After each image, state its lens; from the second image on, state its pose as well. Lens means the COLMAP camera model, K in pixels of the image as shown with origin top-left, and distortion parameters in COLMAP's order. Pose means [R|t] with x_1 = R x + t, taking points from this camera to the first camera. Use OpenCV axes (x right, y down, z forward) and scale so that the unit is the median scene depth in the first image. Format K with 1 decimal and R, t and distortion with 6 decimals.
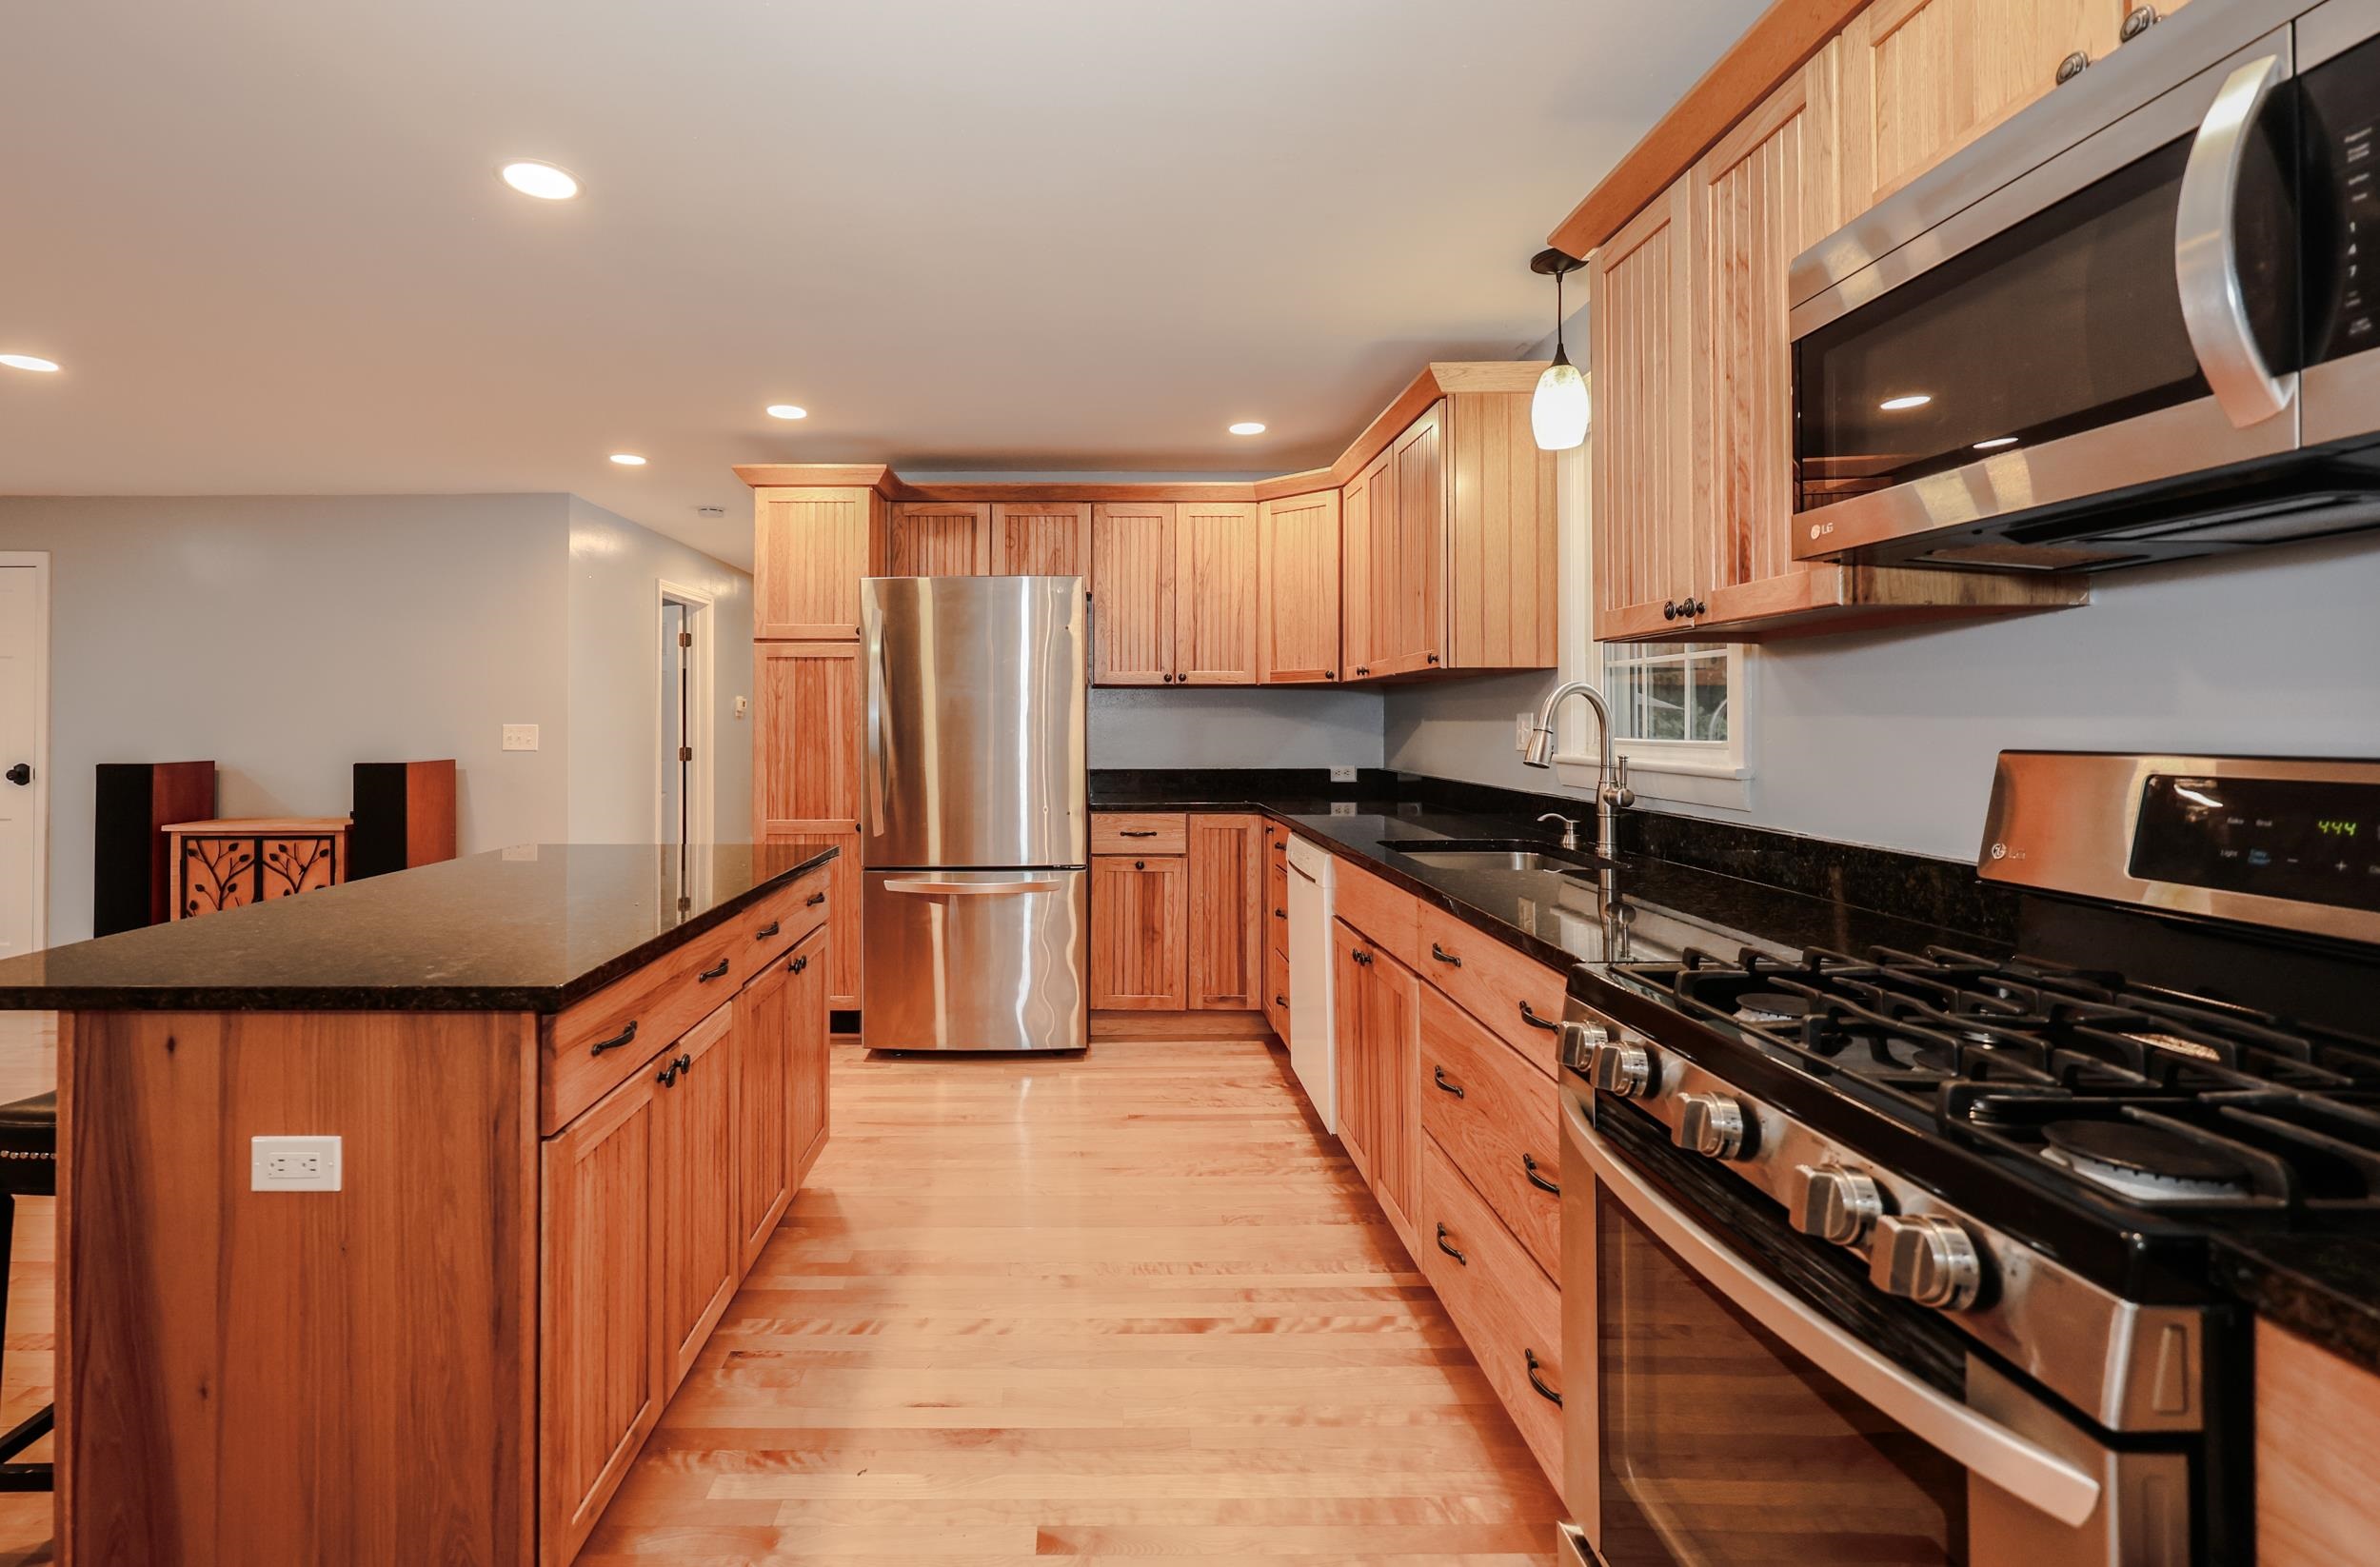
lens RADIAL K [[1075.5, 0, 1074.3], [0, 1075.5, 702.7], [0, 0, 1]] dist [0.000260, 0.000000]
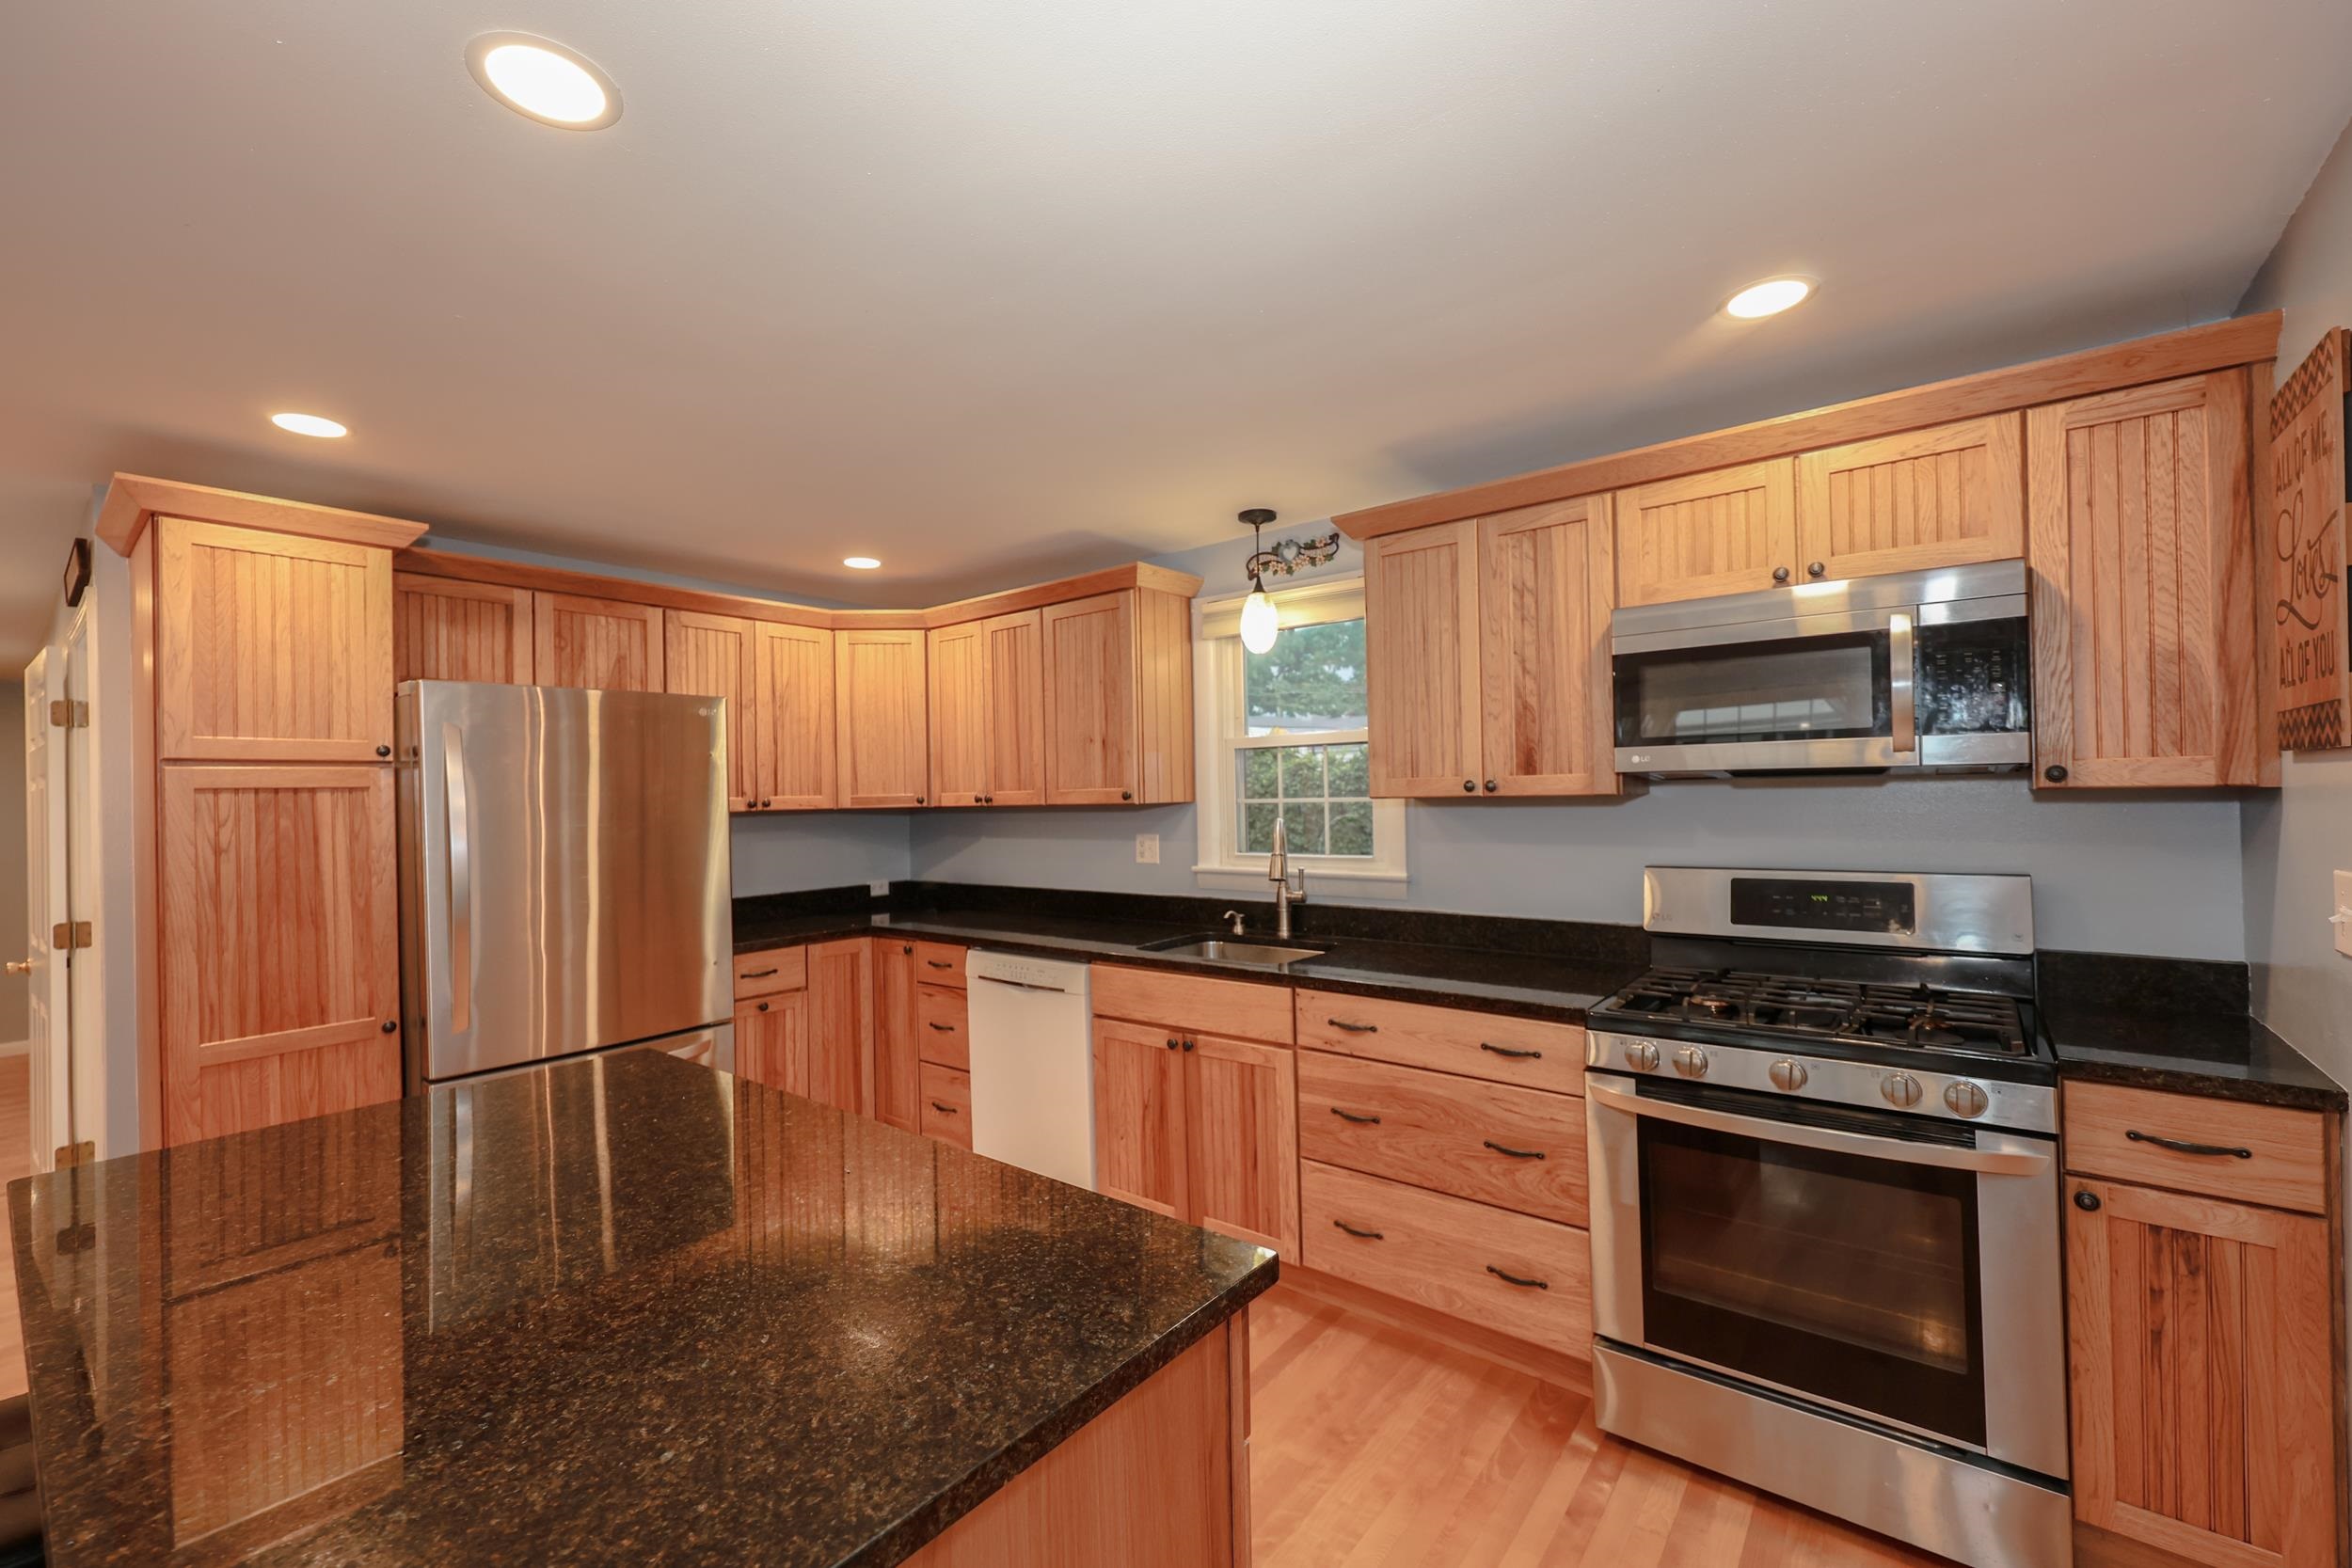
lens RADIAL K [[967.0, 0, 1173.4], [0, 967.0, 789.4], [0, 0, 1]] dist [0.000621, -0.000014]
pose [[0.619937, -0.009005, 0.784600, -0.374828], [0.009717, 0.999946, 0.003799, -0.038321], [-0.784592, 0.005269, 0.619991, 0.192414]]
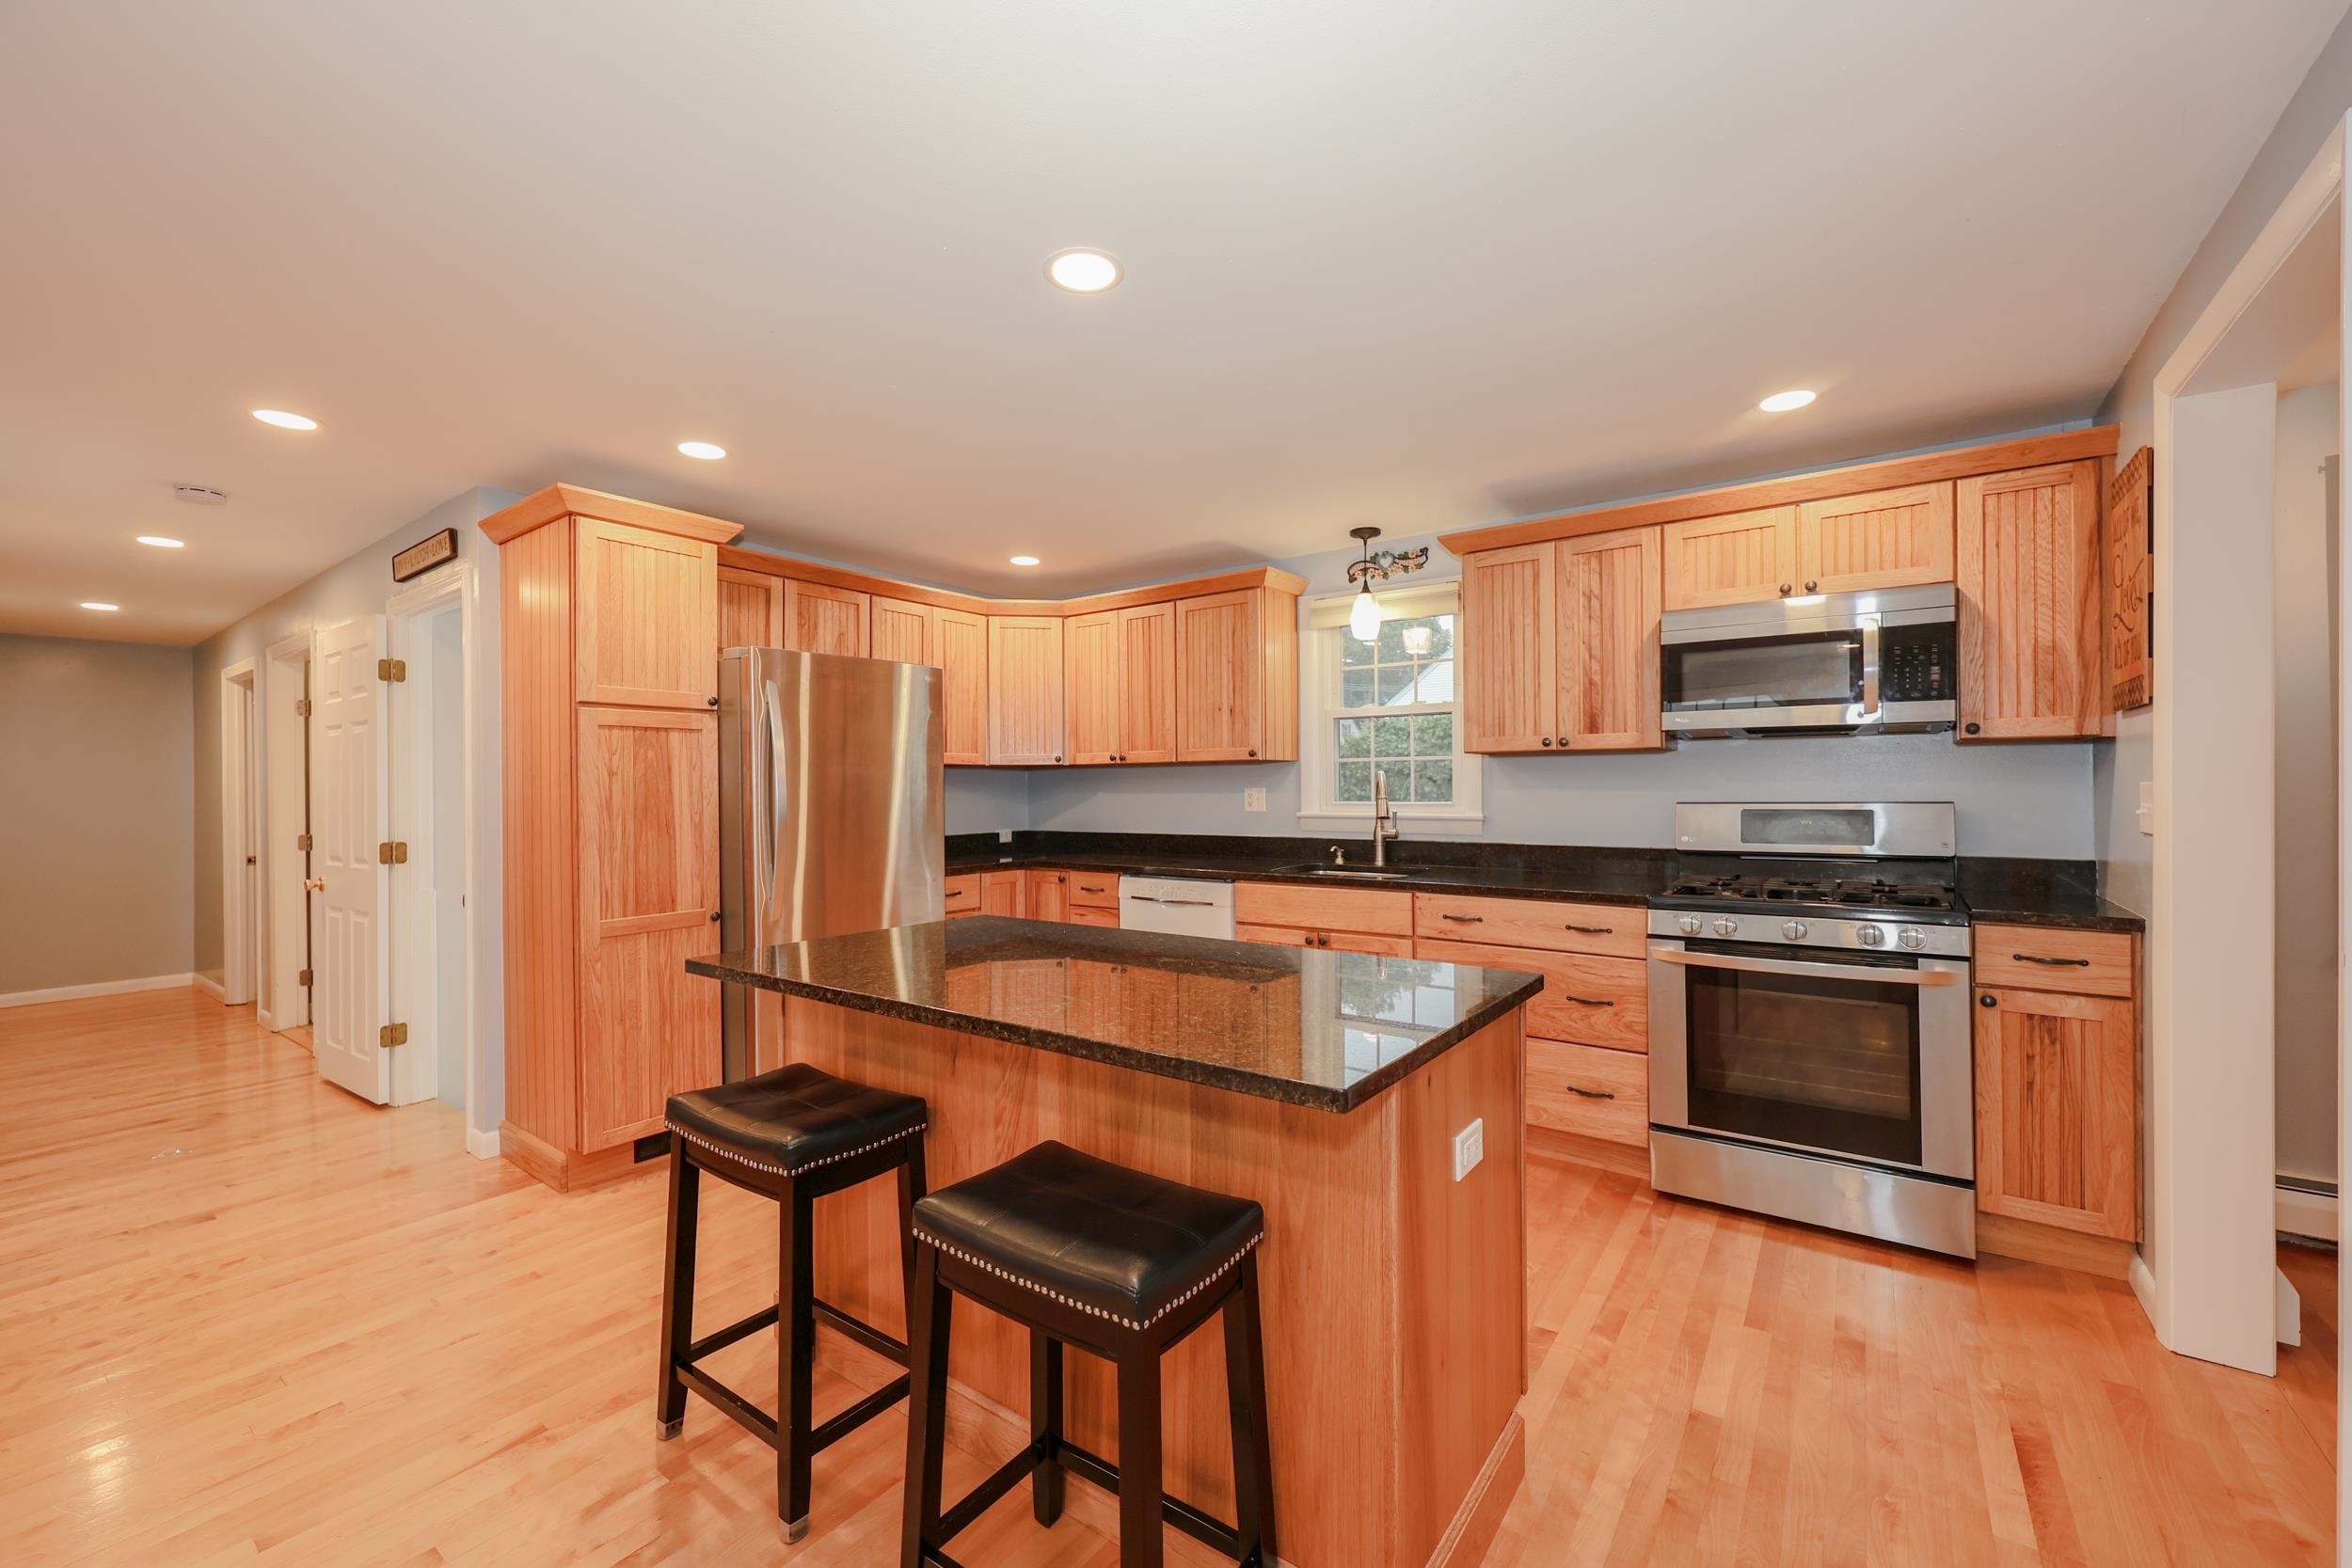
lens RADIAL K [[944.3, 0, 1176.0], [0, 944.3, 784.0], [0, 0, 1]] dist [0.000976, -0.000023]
pose [[0.586422, -0.002009, 0.810003, -0.612715], [-0.004475, 0.999974, 0.005720, -0.003064], [-0.809993, -0.006979, 0.586398, 0.211535]]
